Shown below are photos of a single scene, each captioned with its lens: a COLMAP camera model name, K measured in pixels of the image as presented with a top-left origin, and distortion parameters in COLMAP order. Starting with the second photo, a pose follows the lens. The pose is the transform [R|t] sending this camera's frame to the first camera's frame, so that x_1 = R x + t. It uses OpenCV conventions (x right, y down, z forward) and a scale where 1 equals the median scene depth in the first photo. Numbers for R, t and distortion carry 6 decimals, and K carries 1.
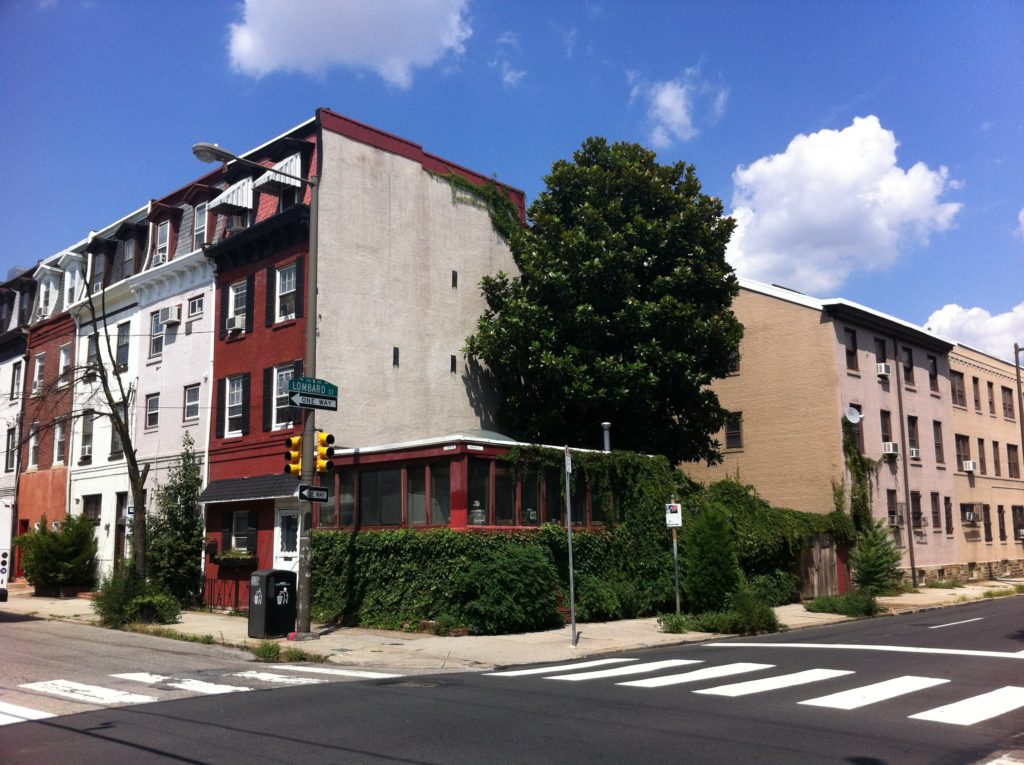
lens RADIAL K [[1003.2, 0, 514.7], [0, 1003.2, 378.9], [0, 0, 1]] dist [0.007608, 0.000000]
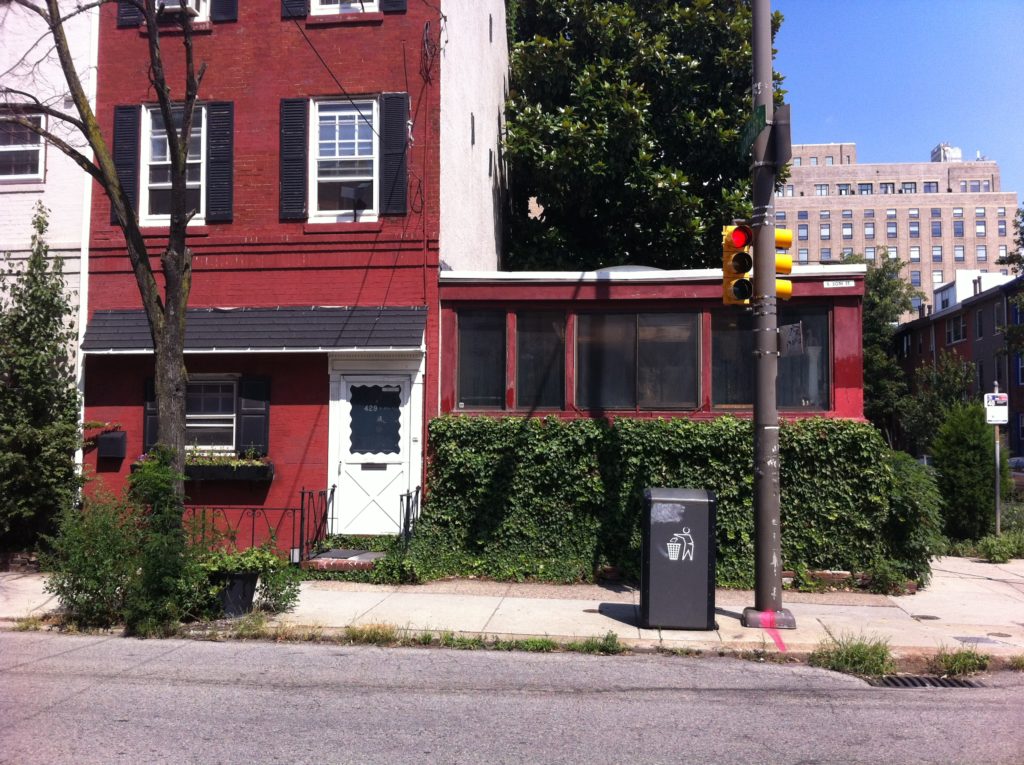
lens RADIAL K [[1003.2, 0, 511.2], [0, 1003.2, 390.9], [0, 0, 1]] dist [0.007608, 0.000000]
pose [[0.795129, 0.041674, 0.605006, -0.468151], [-0.110186, 0.990959, 0.076552, 0.086556], [-0.596346, -0.127532, 0.792532, 0.513885]]
